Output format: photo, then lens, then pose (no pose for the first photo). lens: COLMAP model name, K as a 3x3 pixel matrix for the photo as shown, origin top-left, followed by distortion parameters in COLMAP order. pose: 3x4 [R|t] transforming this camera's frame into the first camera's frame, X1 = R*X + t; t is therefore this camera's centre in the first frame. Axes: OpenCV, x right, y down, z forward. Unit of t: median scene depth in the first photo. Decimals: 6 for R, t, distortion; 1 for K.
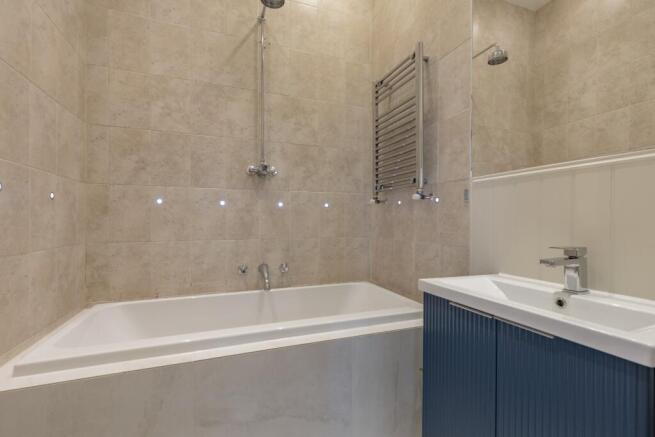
lens RADIAL K [[292.7, 0, 327.9], [0, 292.7, 220.3], [0, 0, 1]] dist [0.001572, -0.000913]
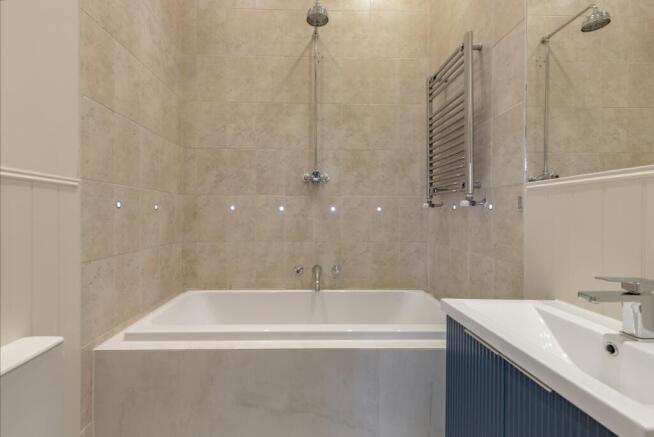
lens RADIAL K [[296.8, 0, 314.3], [0, 296.8, 212.3], [0, 0, 1]] dist [0.002676, 0.000057]
pose [[0.939381, -0.003577, -0.342857, 0.147865], [0.001861, 0.999984, -0.005332, -0.039656], [0.342871, 0.004371, 0.939372, -0.016049]]
